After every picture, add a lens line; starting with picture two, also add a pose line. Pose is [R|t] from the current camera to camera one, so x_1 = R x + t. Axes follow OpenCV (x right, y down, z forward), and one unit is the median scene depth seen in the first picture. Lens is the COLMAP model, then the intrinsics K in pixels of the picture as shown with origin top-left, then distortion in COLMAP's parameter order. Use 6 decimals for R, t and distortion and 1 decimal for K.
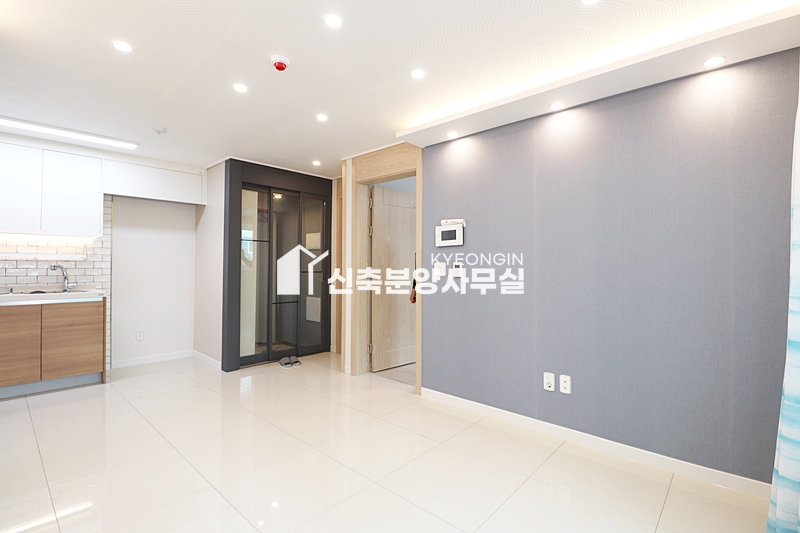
lens RADIAL K [[369.6, 0, 404.6], [0, 369.6, 259.6], [0, 0, 1]] dist [-0.014682, -0.002101]
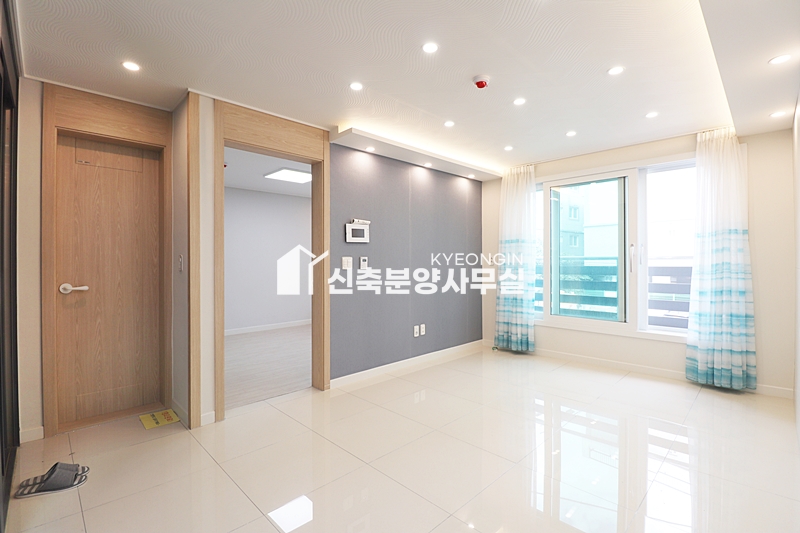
lens RADIAL K [[369.6, 0, 403.6], [0, 369.6, 258.2], [0, 0, 1]] dist [-0.014682, -0.002101]
pose [[0.065461, -0.004344, 0.997846, -1.013502], [-0.018318, 0.999817, 0.005555, 0.002143], [-0.997687, -0.018642, 0.065369, 0.790334]]
